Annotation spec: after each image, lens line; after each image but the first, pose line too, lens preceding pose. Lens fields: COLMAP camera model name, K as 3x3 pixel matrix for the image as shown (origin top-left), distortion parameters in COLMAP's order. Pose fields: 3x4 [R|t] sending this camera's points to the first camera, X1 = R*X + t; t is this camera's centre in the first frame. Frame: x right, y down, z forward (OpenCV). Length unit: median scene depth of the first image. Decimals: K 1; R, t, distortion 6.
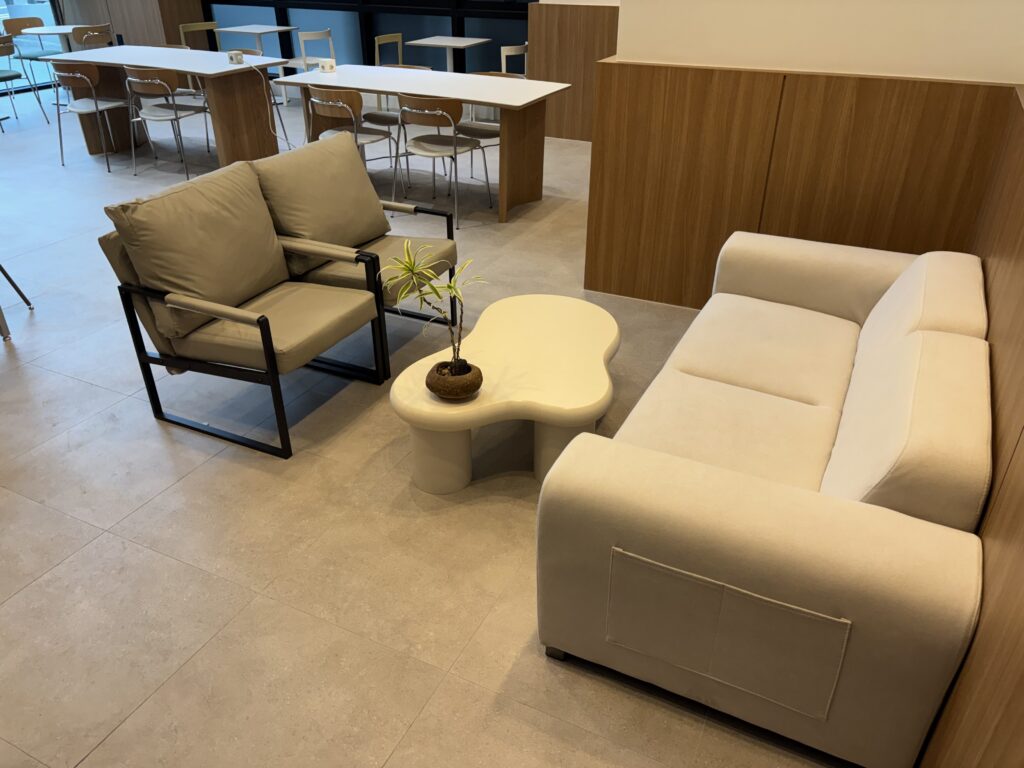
lens RADIAL K [[768.4, 0, 517.4], [0, 768.4, 384.9], [0, 0, 1]] dist [0.024411, -0.013807]
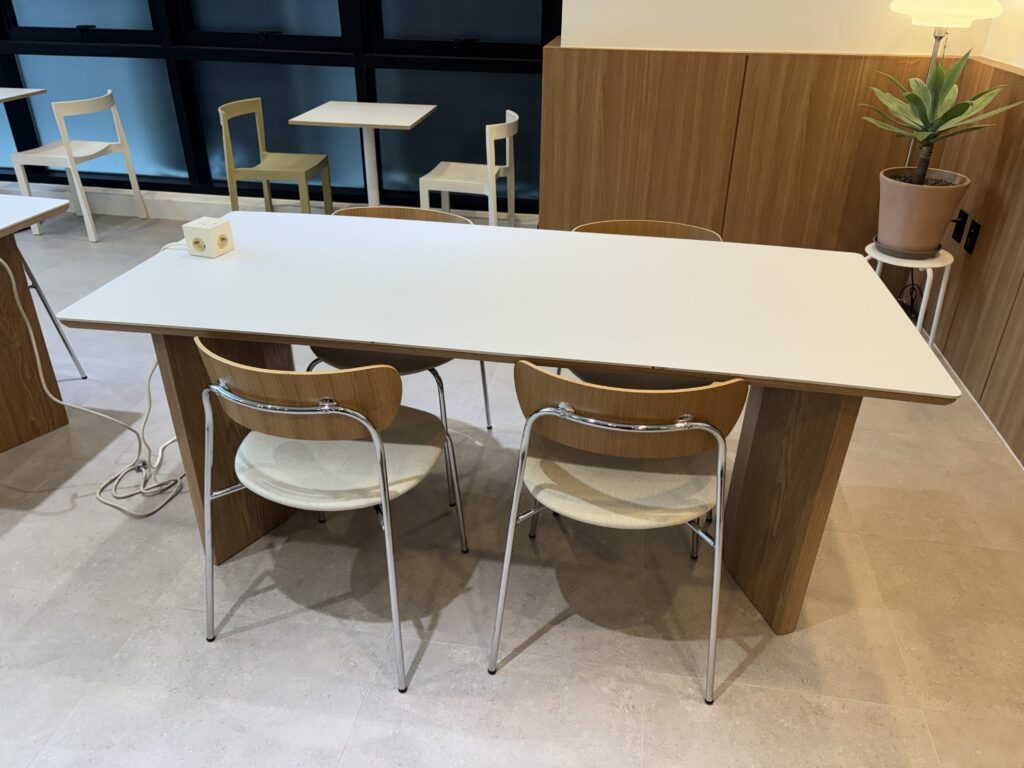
lens RADIAL K [[768.4, 0, 518.9], [0, 768.4, 384.3], [0, 0, 1]] dist [0.024411, -0.013807]
pose [[0.954534, -0.134572, 0.265998, -0.238736], [0.139382, 0.990238, 0.000804, -0.365899], [-0.263510, 0.036308, 0.963973, 0.687290]]
